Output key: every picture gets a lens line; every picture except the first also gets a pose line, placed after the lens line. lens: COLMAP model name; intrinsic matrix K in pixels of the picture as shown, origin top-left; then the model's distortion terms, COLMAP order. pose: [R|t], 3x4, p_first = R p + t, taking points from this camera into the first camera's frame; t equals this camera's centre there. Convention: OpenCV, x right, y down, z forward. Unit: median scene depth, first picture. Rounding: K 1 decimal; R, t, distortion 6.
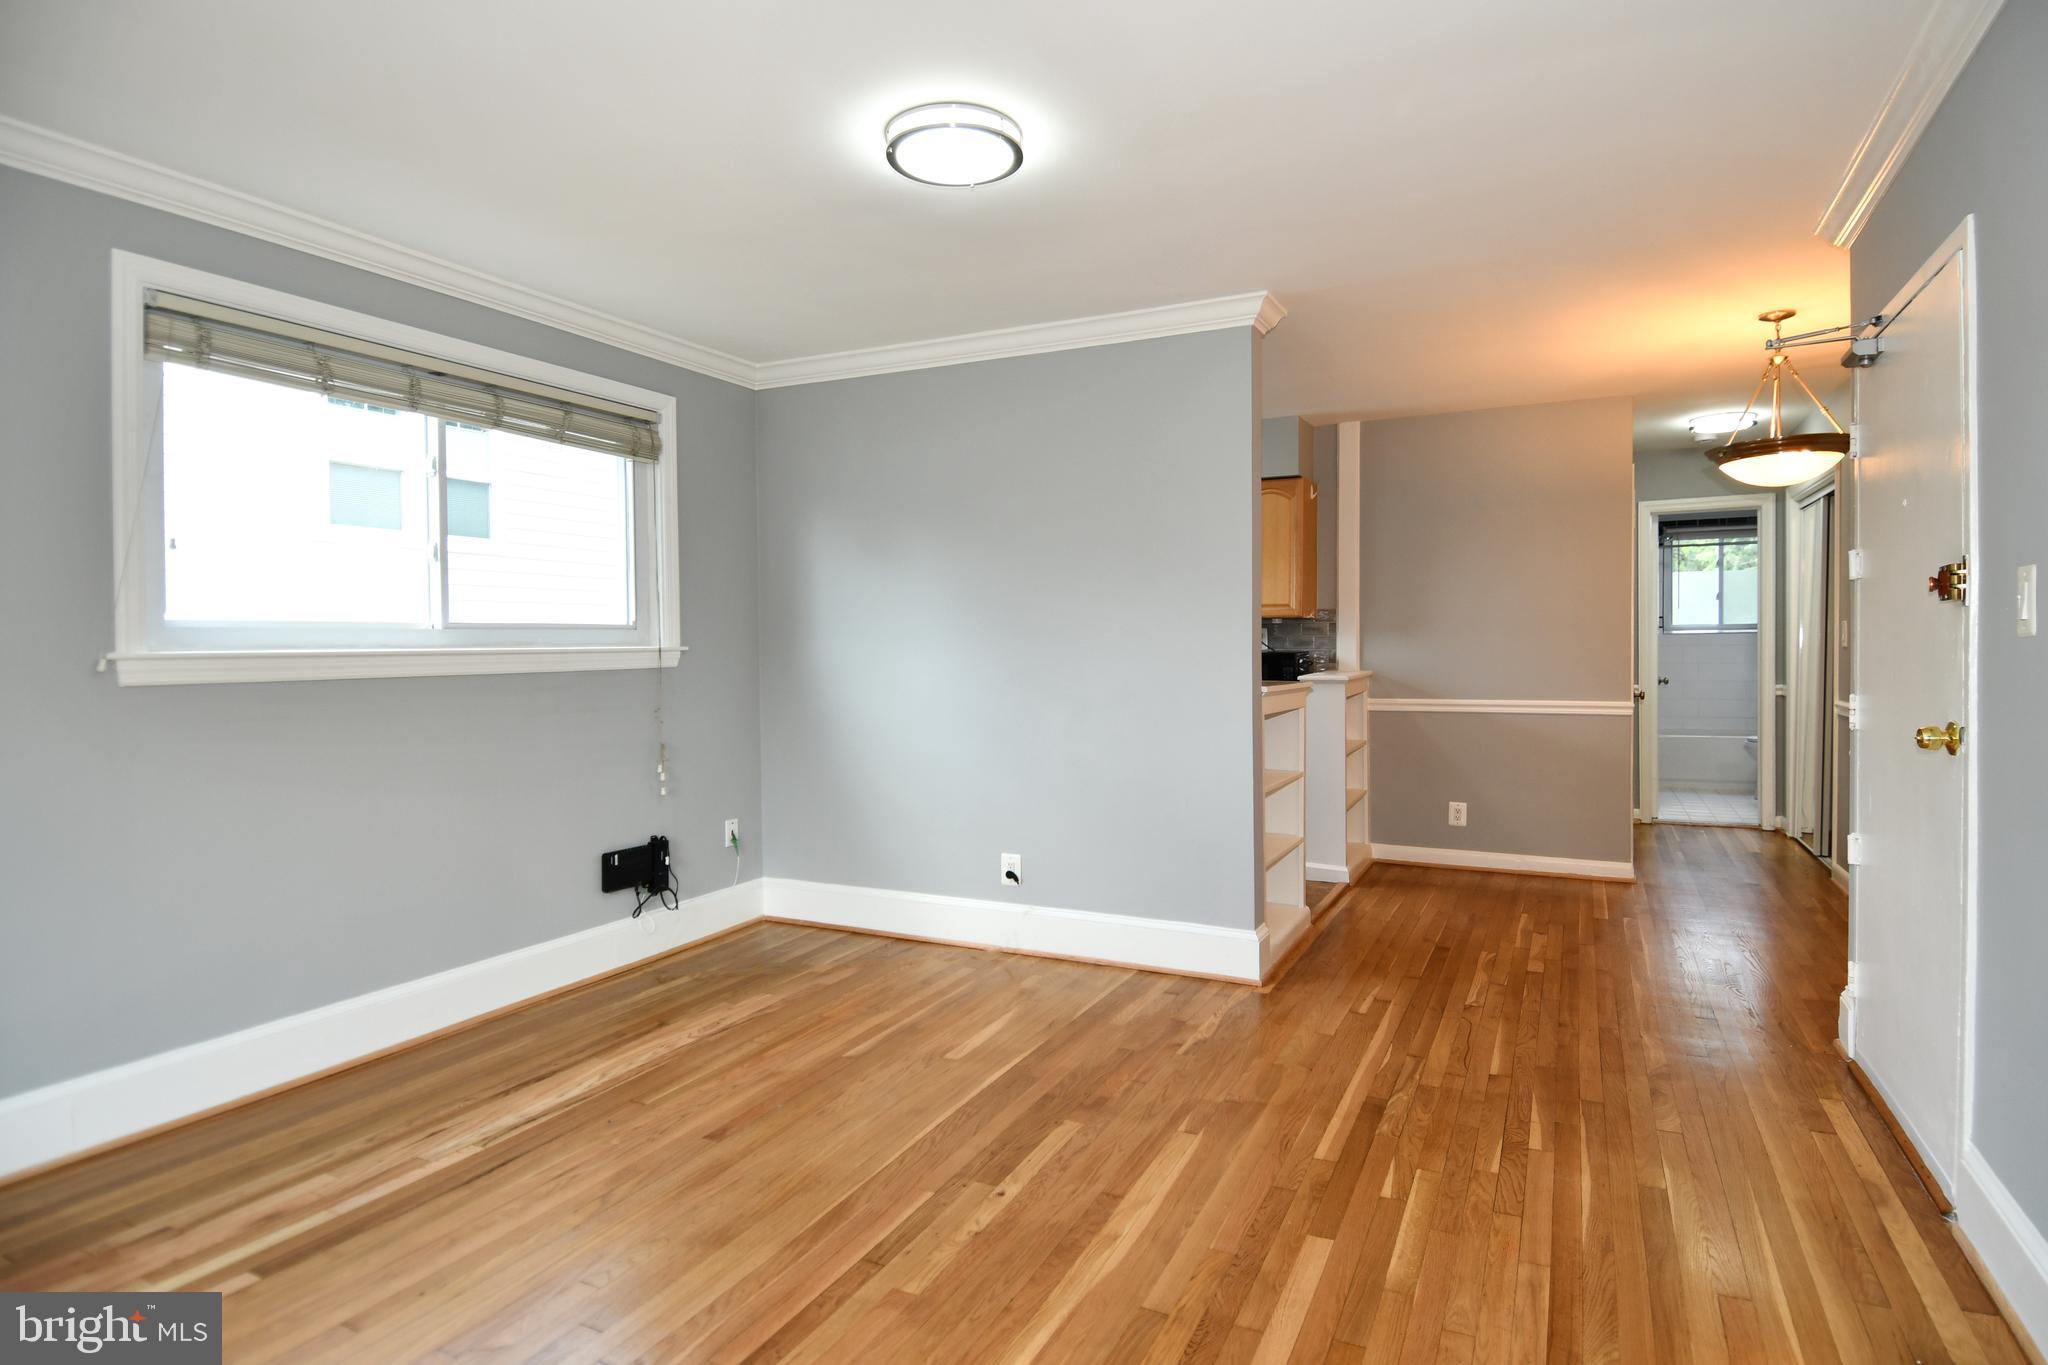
lens RADIAL K [[1052.4, 0, 1078.5], [0, 1052.4, 657.9], [0, 0, 1]] dist [0.043653, -0.047047]
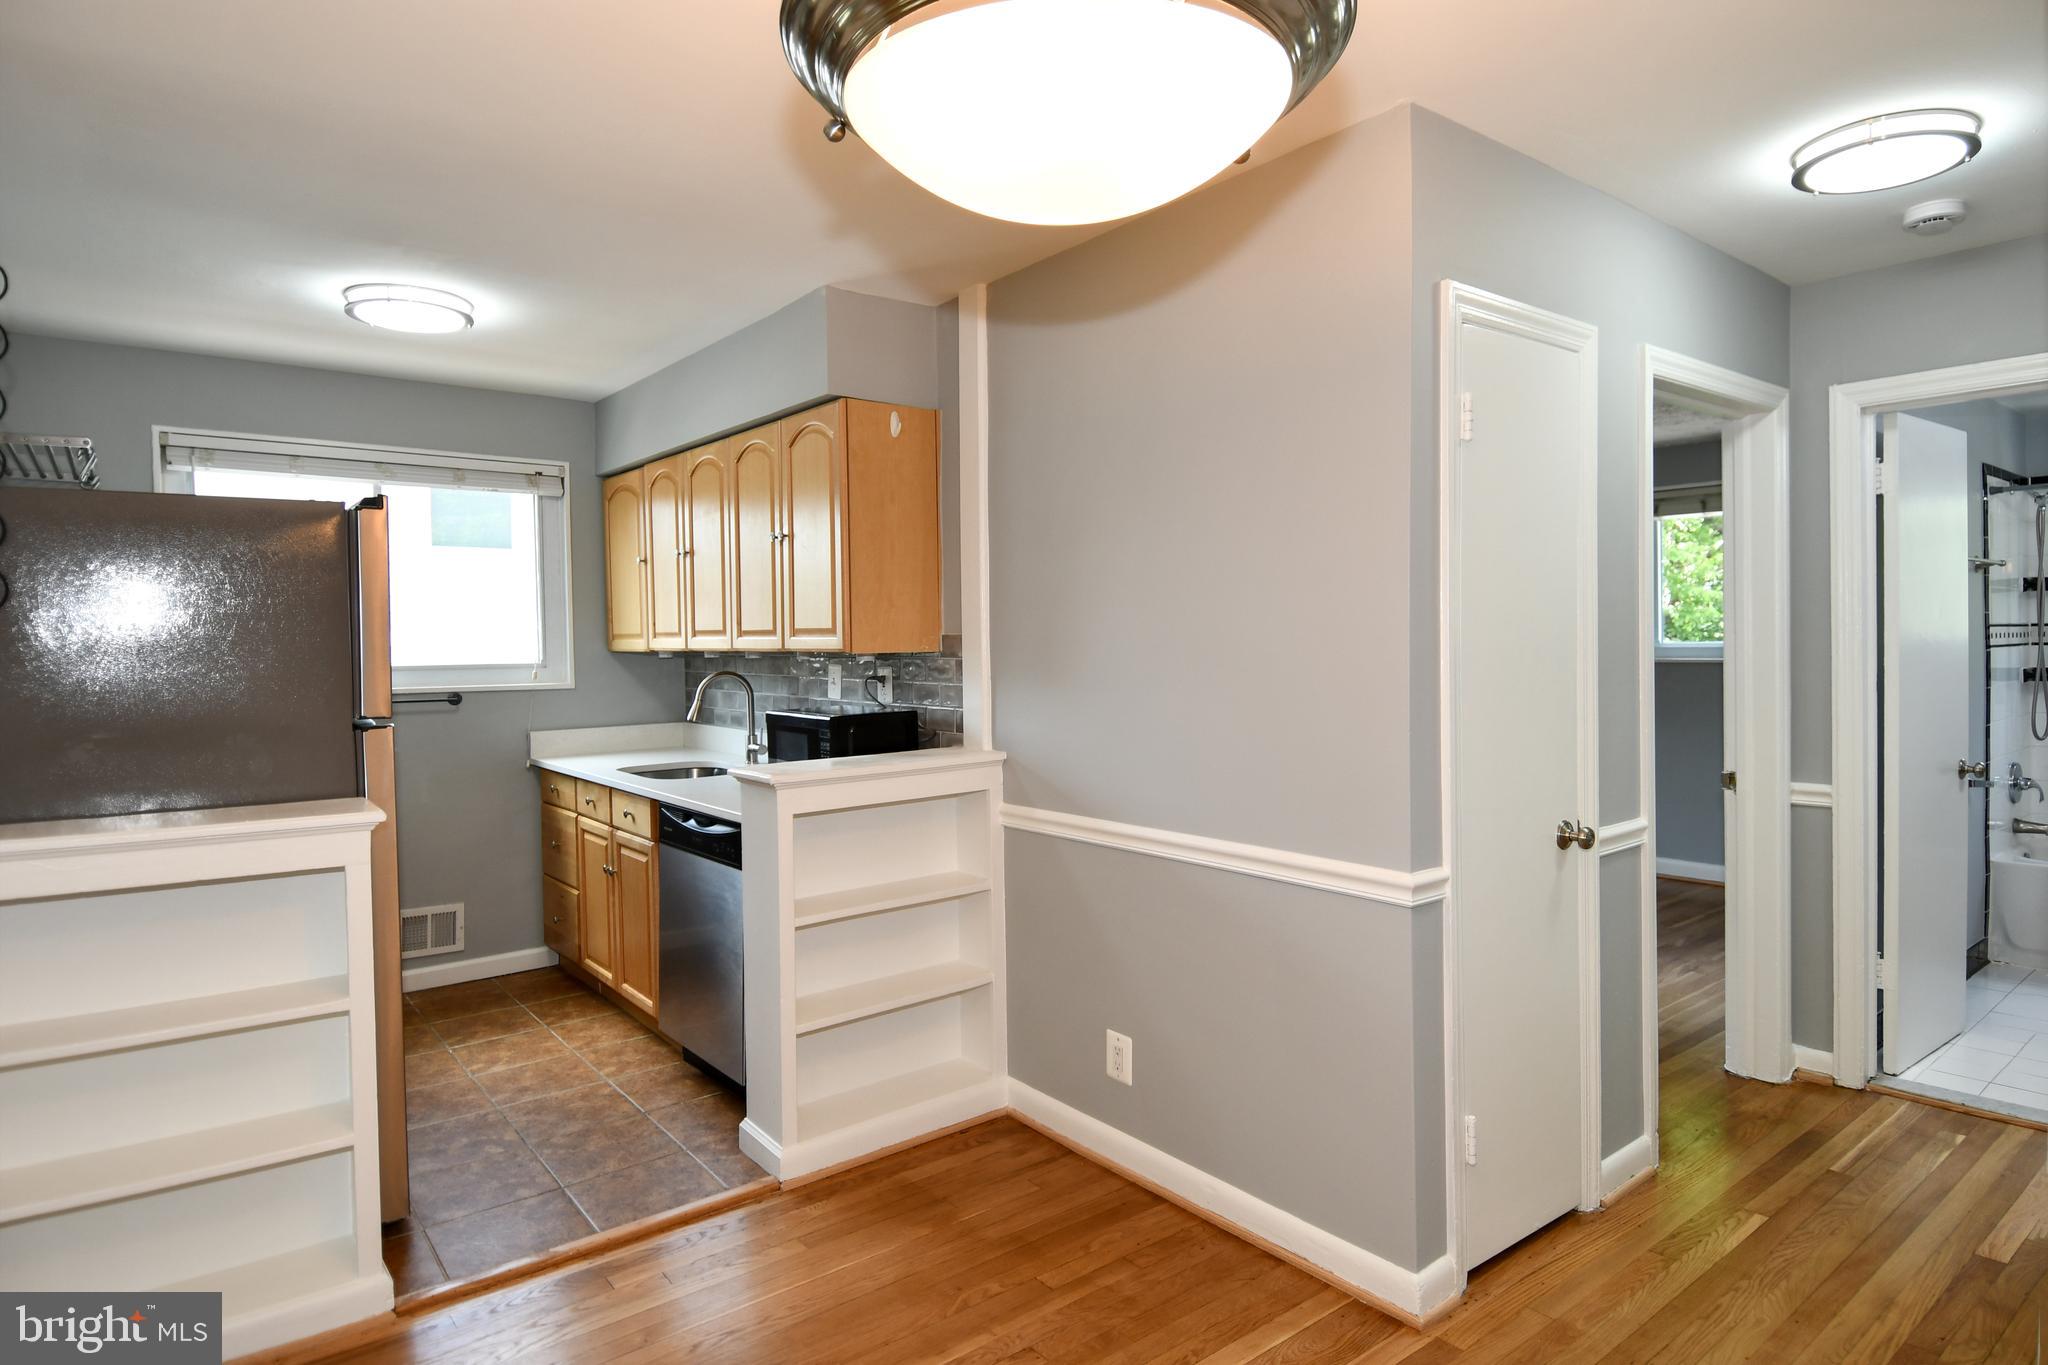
lens RADIAL K [[1088.1, 0, 956.1], [0, 1088.1, 655.9], [0, 0, 1]] dist [0.039029, -0.032085]
pose [[0.858895, -0.006475, -0.512110, 0.977804], [0.004920, 0.999978, -0.004392, -0.059728], [0.512128, 0.001252, 0.858908, 0.958464]]
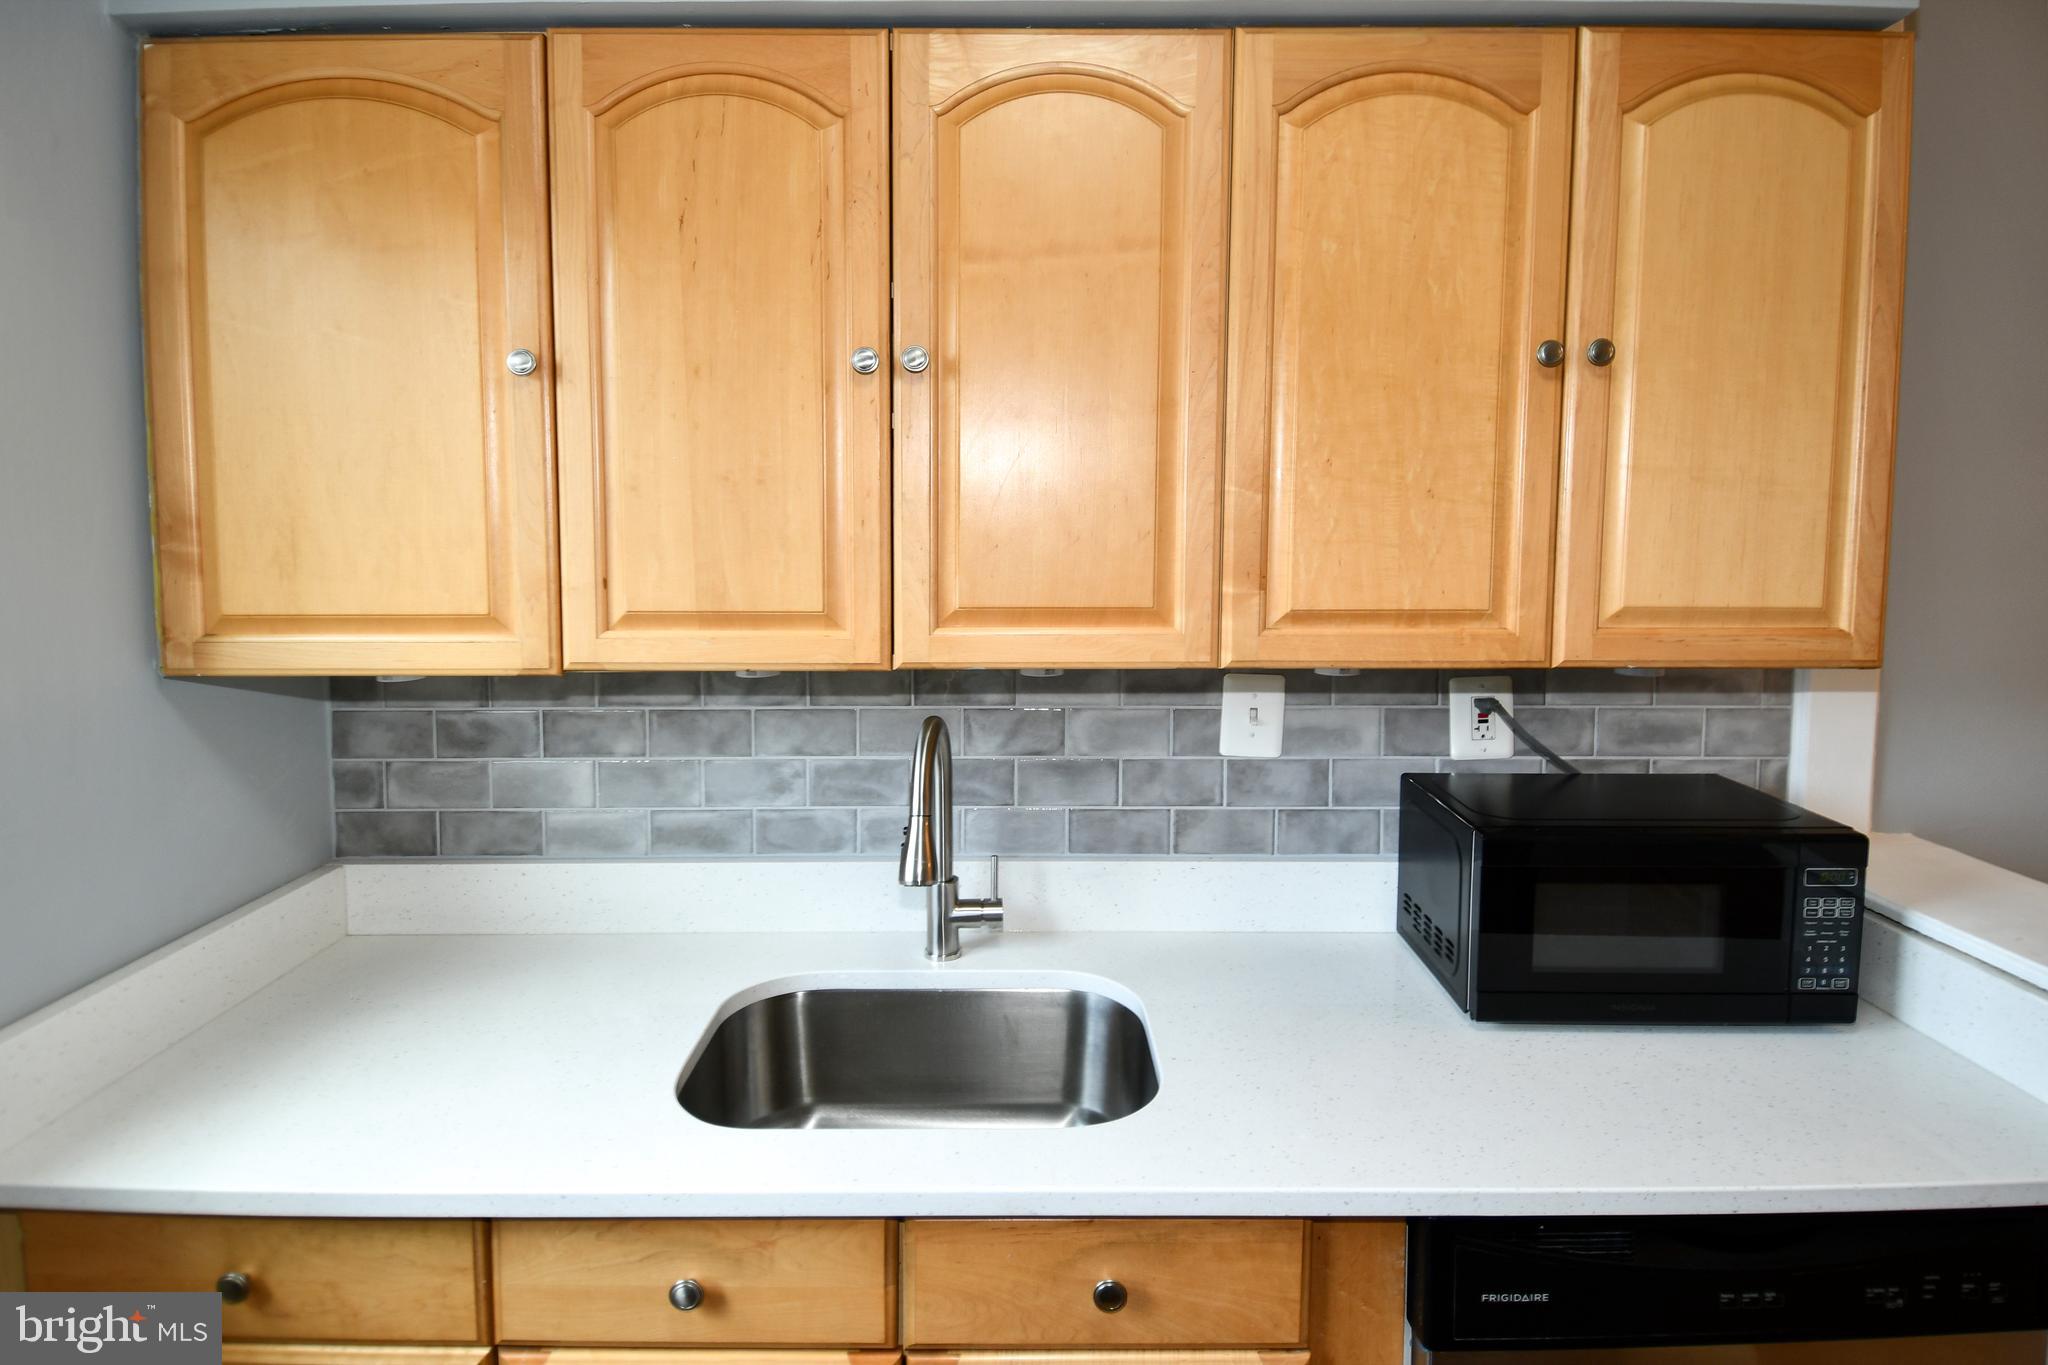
lens RADIAL K [[1088.1, 0, 956.1], [0, 1088.1, 655.9], [0, 0, 1]] dist [0.039029, -0.032085]
pose [[0.915205, -0.044911, 0.400478, -0.140523], [0.008054, 0.995611, 0.093246, -0.117881], [-0.402907, -0.082114, 0.911550, 1.550543]]
